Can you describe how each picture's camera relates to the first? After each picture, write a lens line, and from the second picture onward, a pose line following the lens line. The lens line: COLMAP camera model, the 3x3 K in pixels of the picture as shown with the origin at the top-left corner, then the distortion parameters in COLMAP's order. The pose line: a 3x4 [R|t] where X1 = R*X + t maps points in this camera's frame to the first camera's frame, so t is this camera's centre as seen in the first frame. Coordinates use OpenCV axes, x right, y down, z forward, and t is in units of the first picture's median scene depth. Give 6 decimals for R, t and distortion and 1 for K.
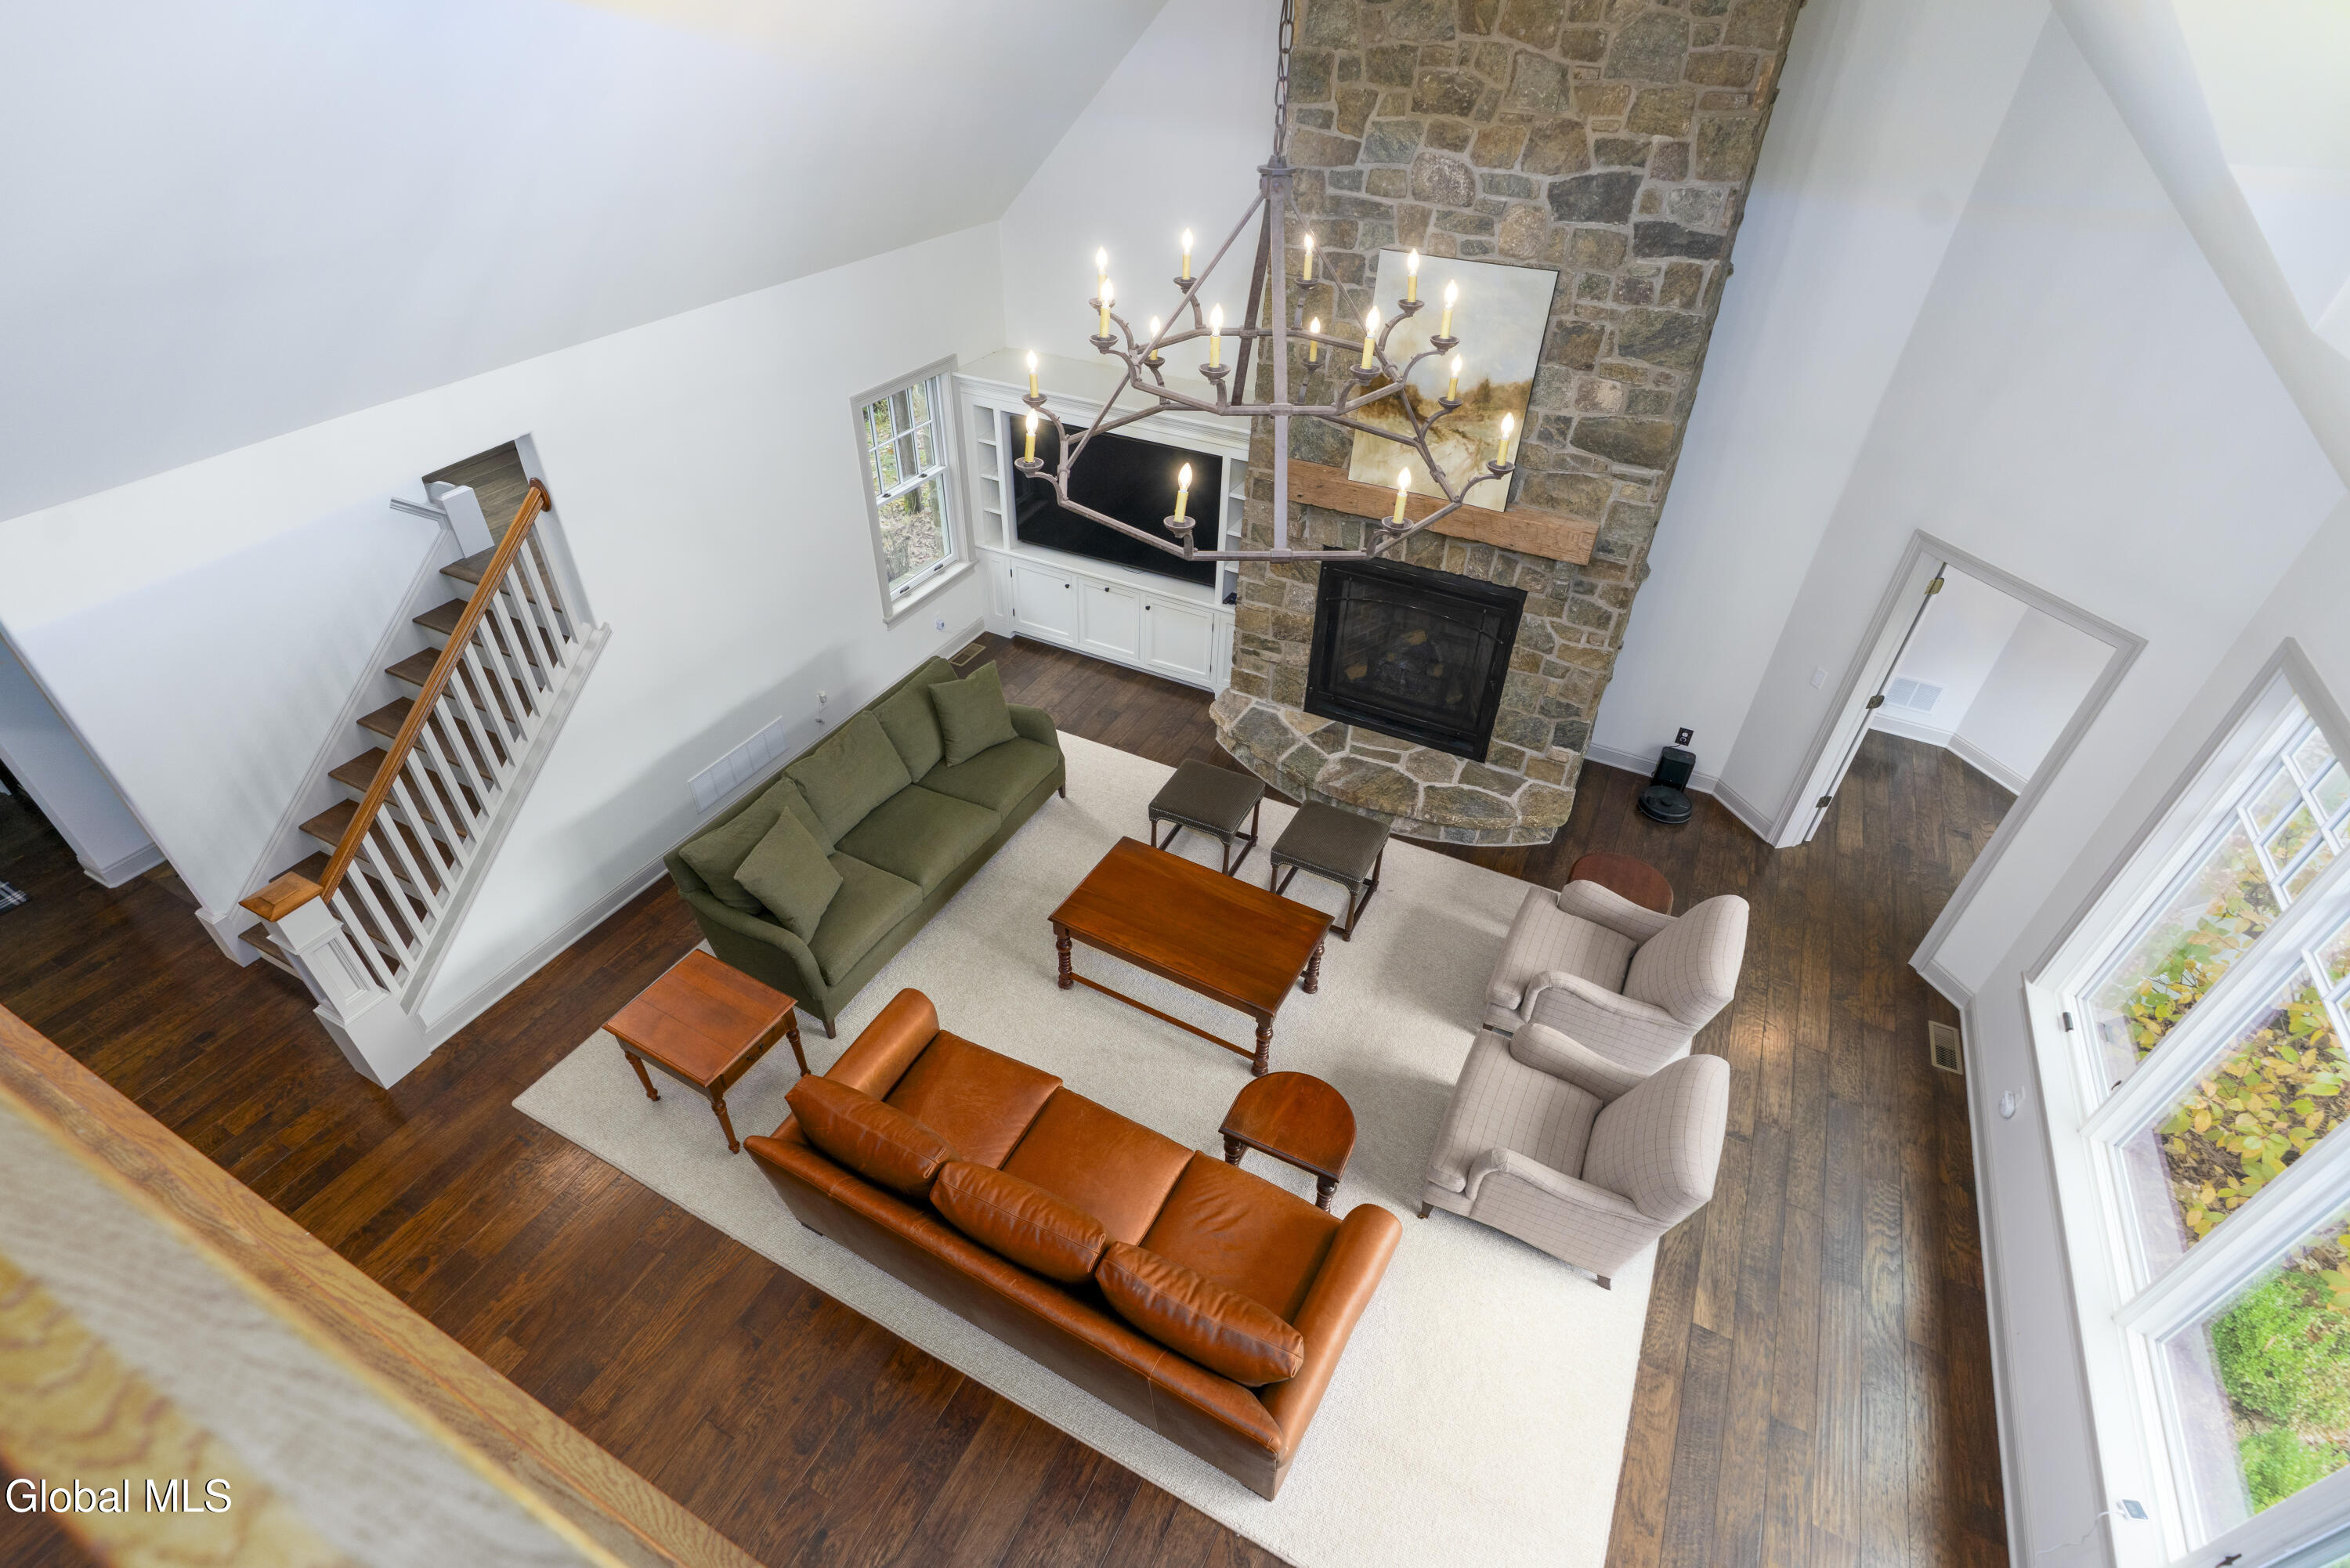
lens RADIAL K [[1080.4, 0, 1157.3], [0, 1080.4, 792.4], [0, 0, 1]] dist [-0.016708, 0.005043]
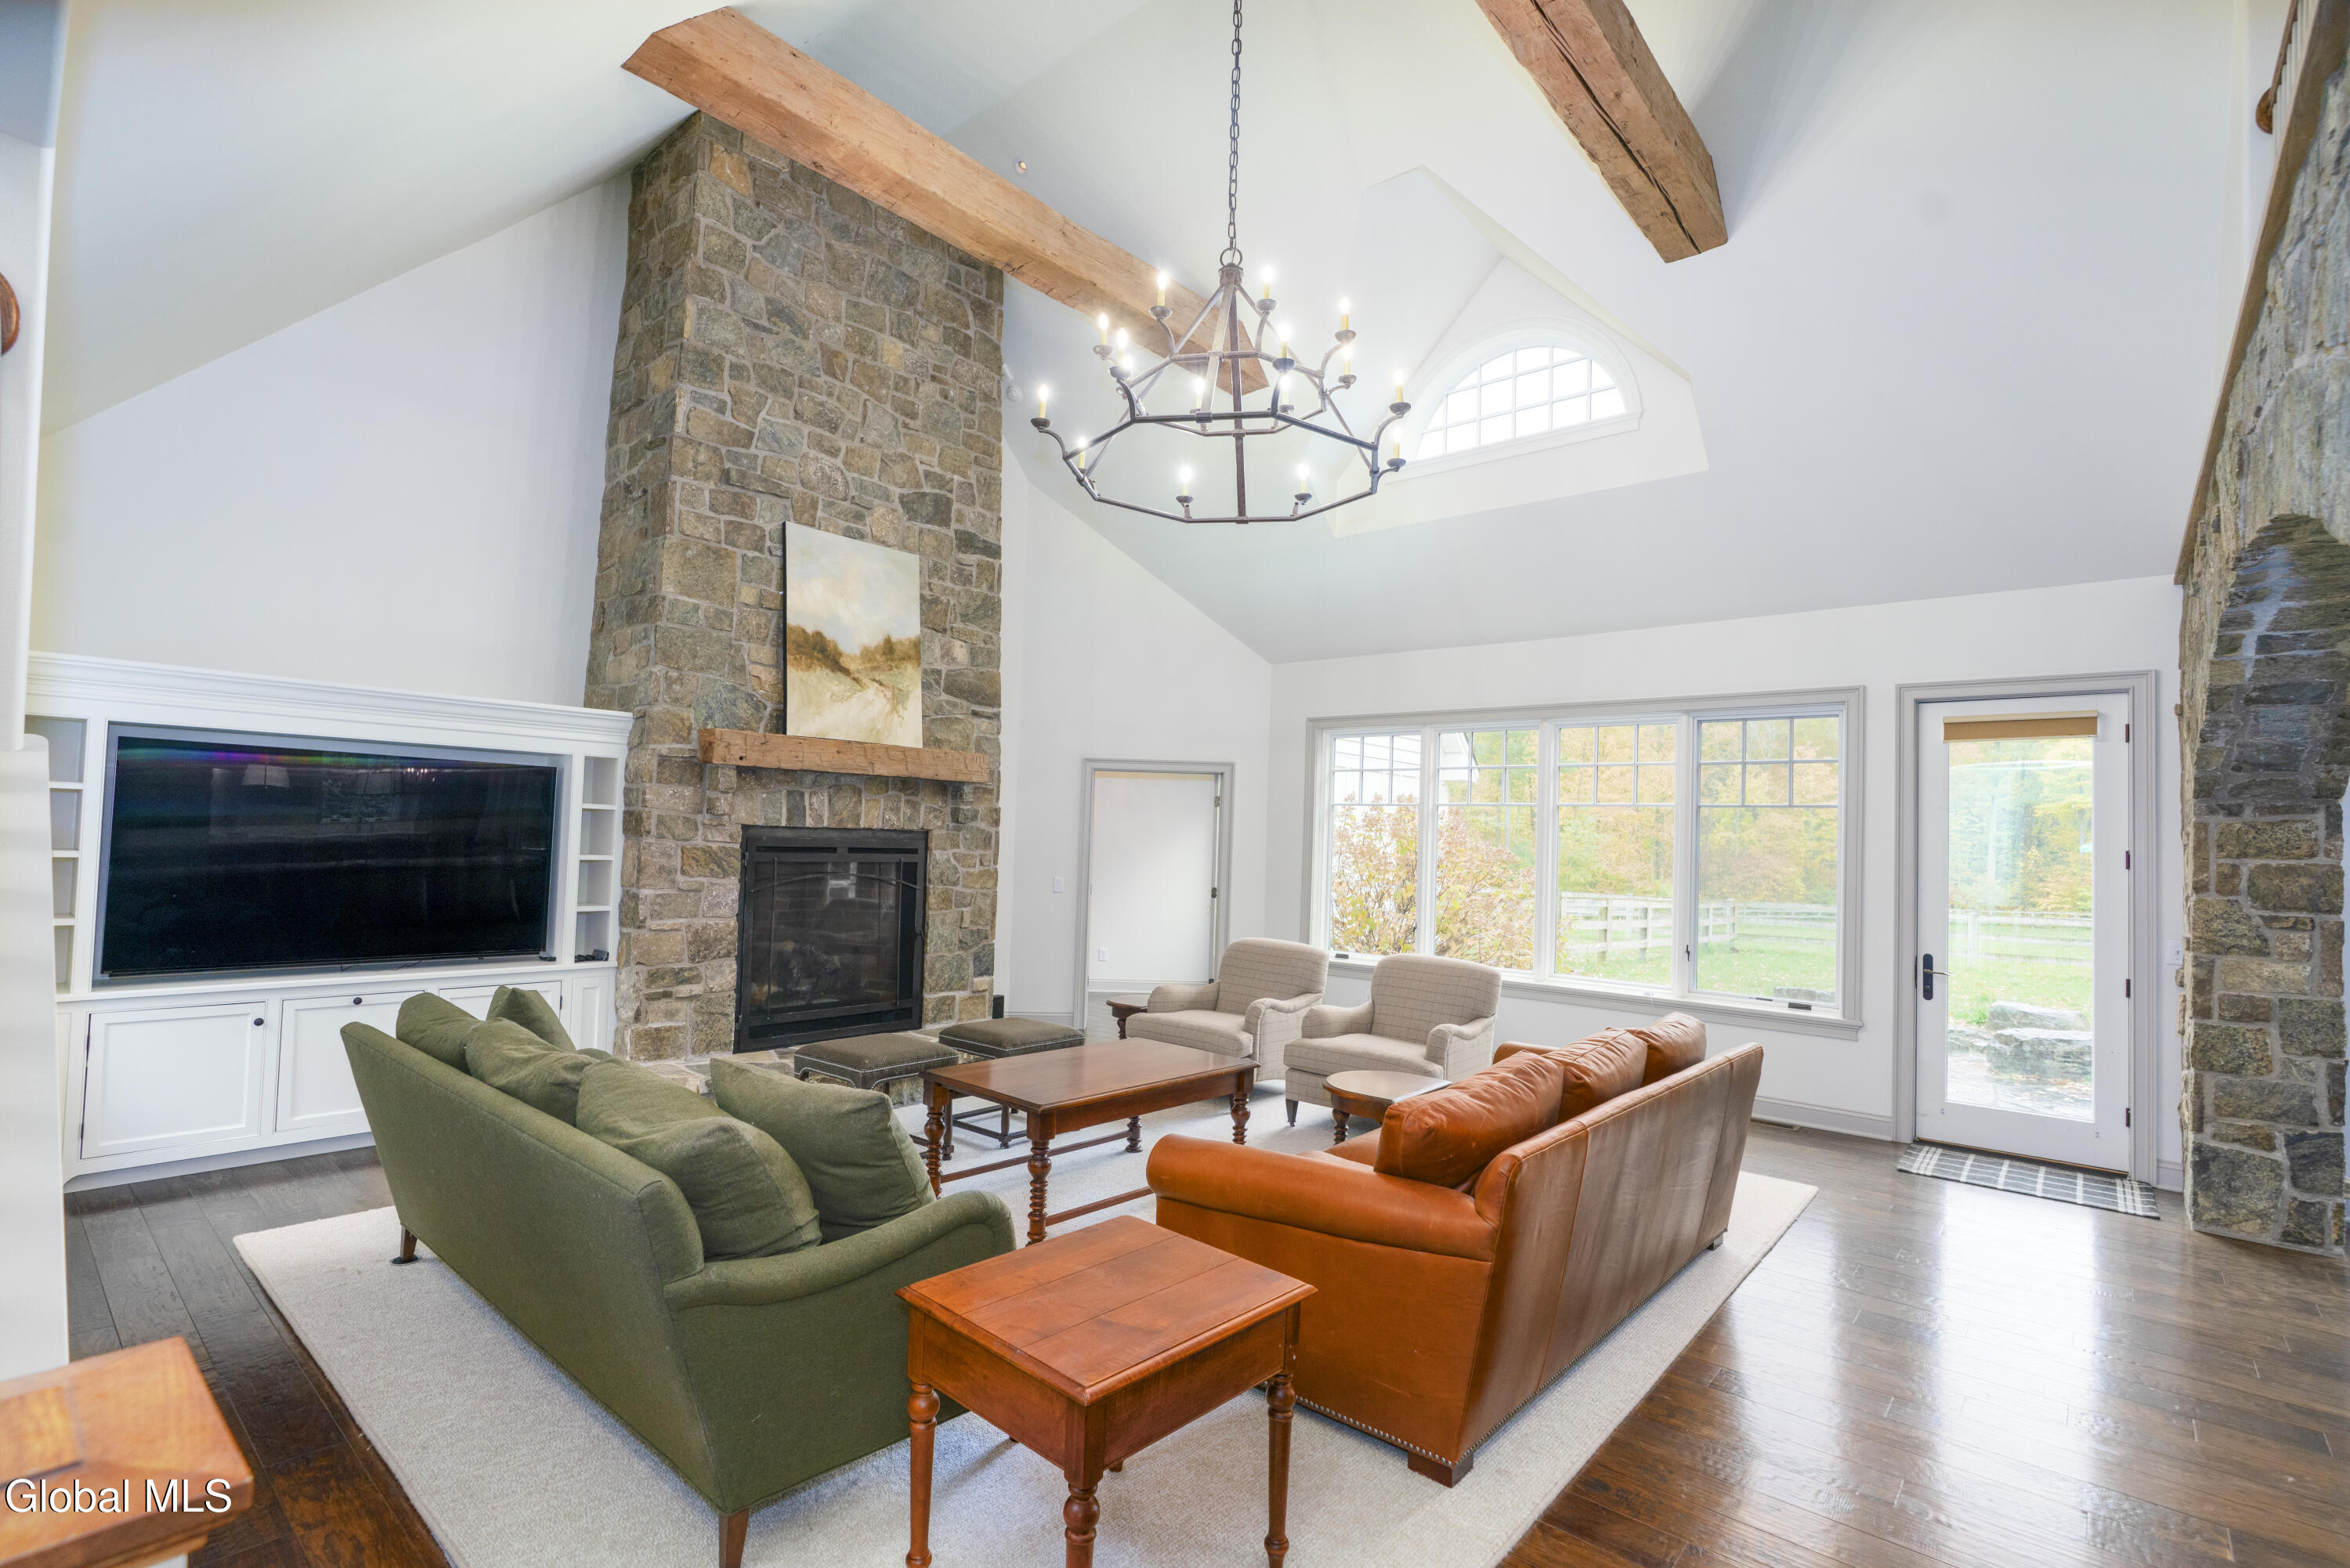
lens RADIAL K [[1080.4, 0, 1154.8], [0, 1080.4, 795.3], [0, 0, 1]] dist [-0.016708, 0.005043]
pose [[0.239725, 0.027829, 0.970442, -0.764170], [0.577555, 0.799380, -0.165595, 0.111838], [-0.780360, 0.600181, 0.175559, 0.700237]]
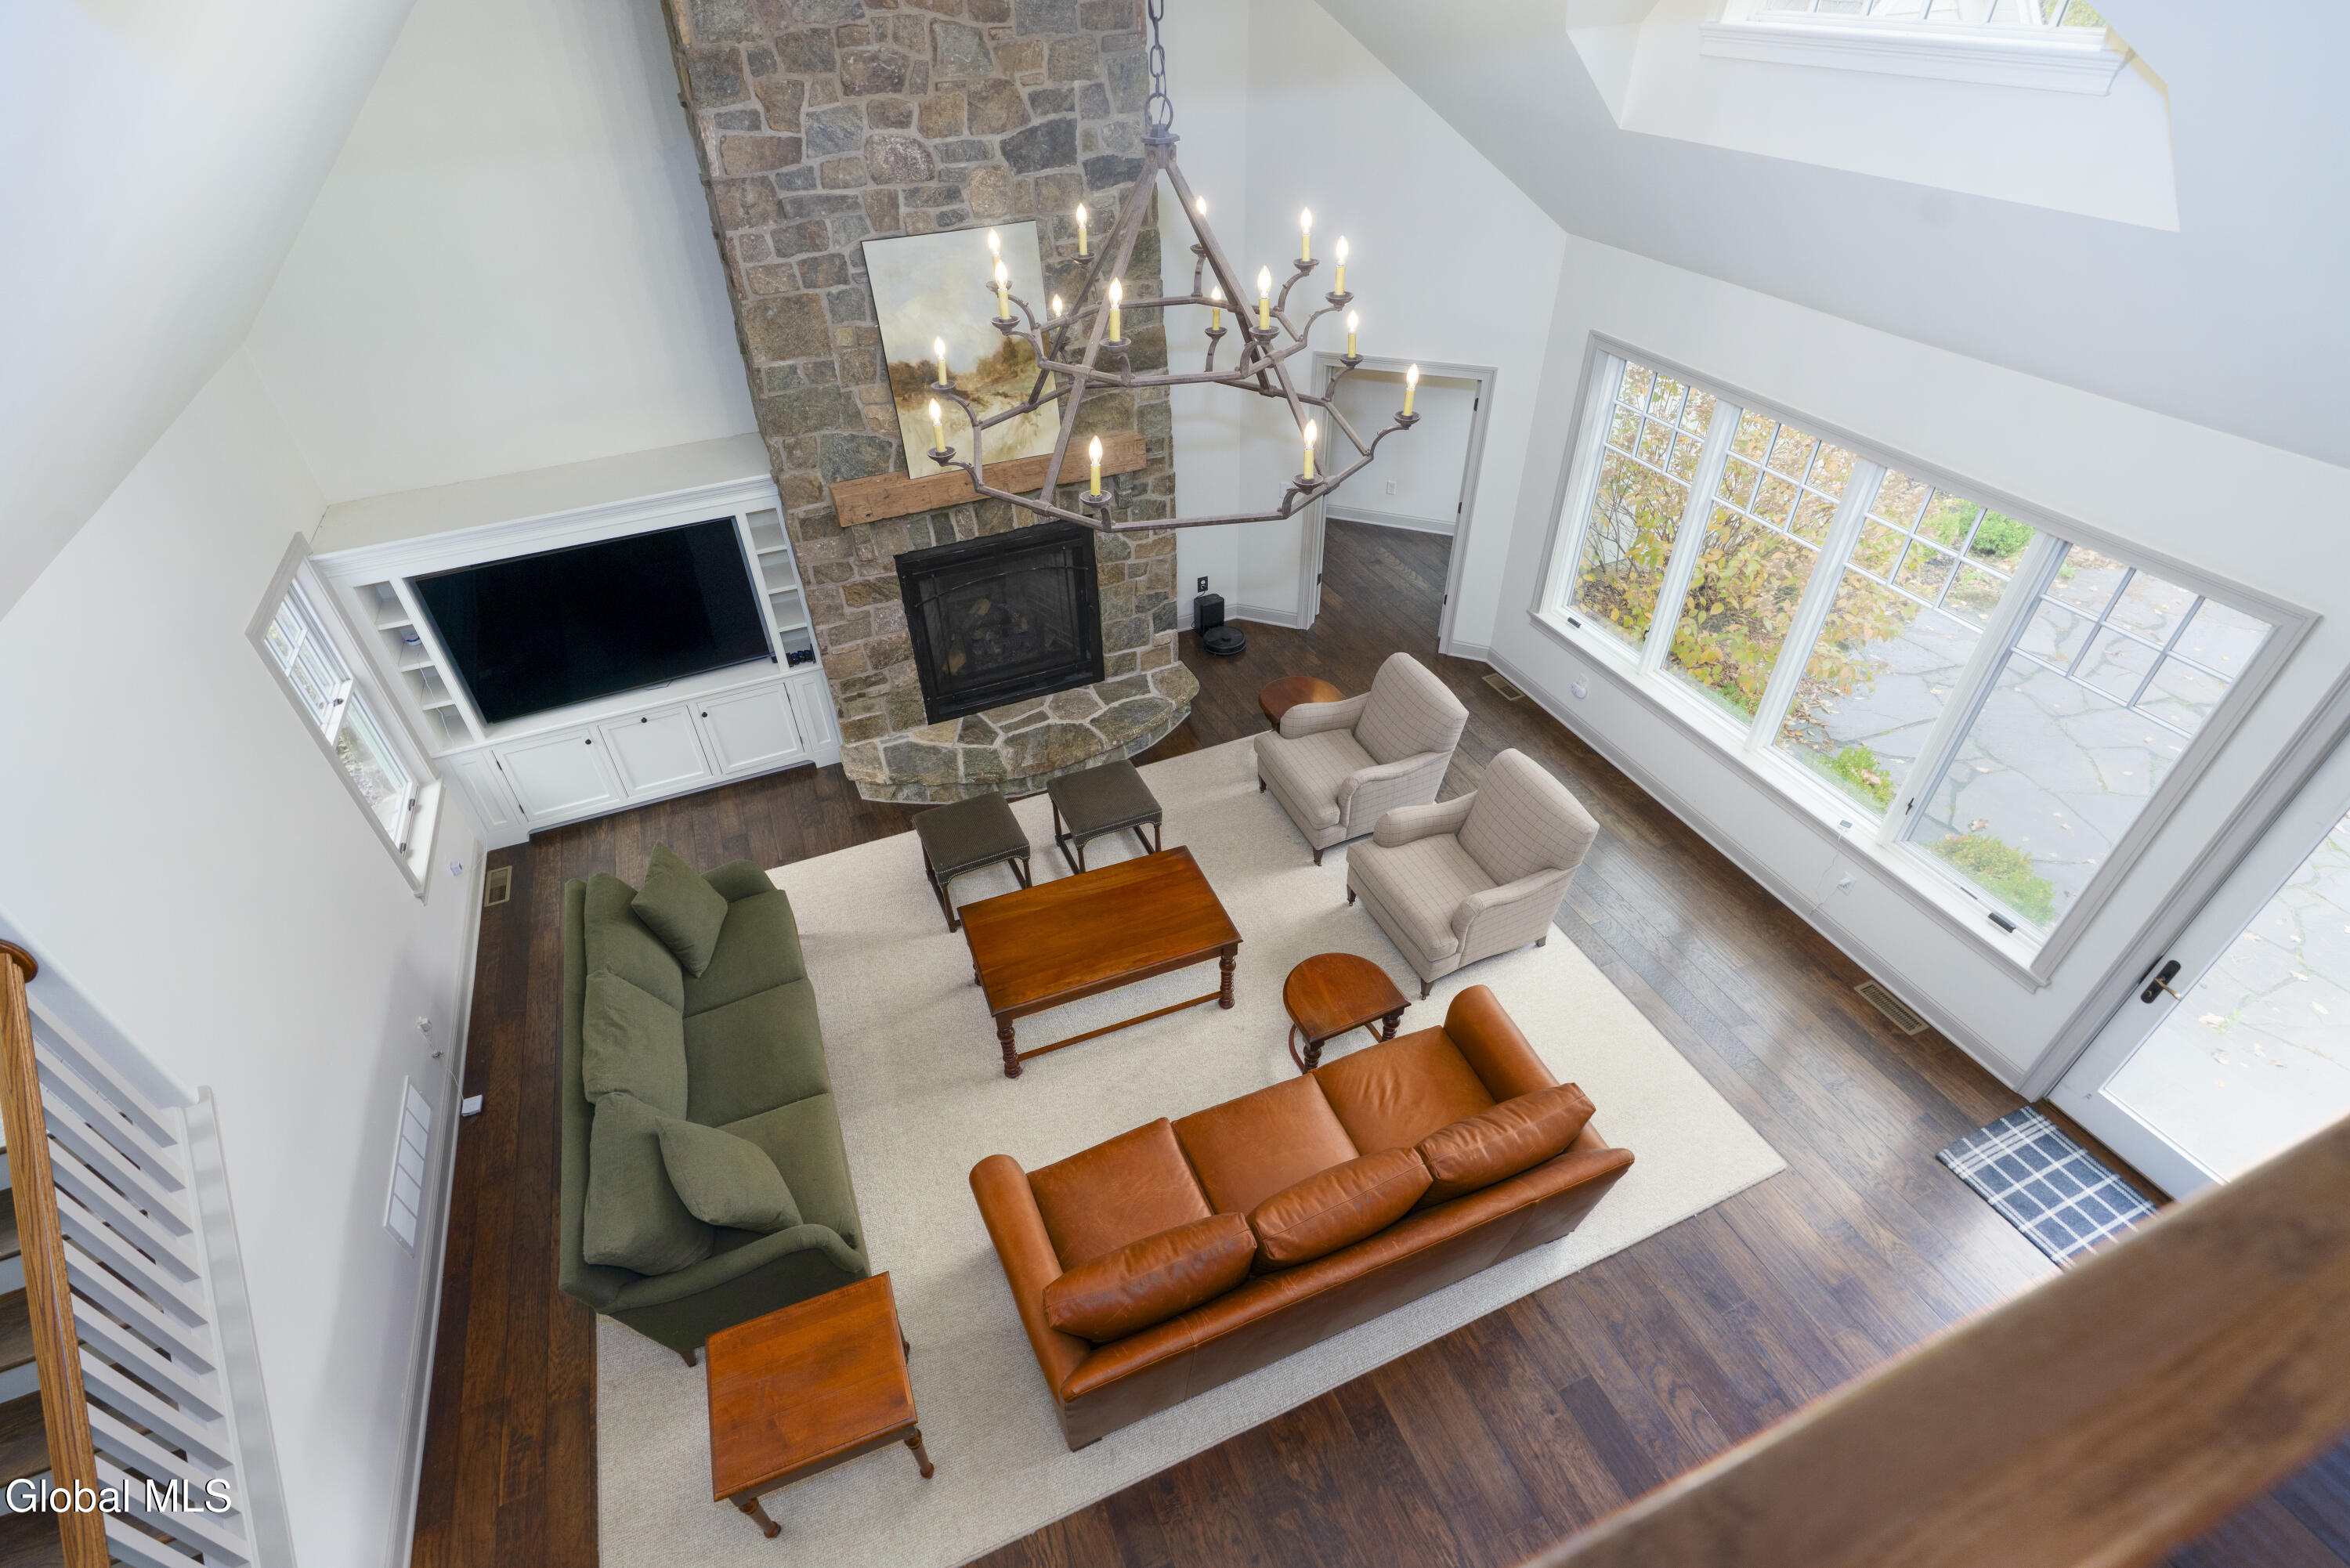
lens RADIAL K [[1080.4, 0, 1158.4], [0, 1080.4, 790.6], [0, 0, 1]] dist [-0.016708, 0.005043]
pose [[0.640883, -0.511446, 0.572443, -0.432809], [0.506007, 0.842238, 0.185988, -0.139353], [-0.577256, 0.170464, 0.798572, 0.166736]]
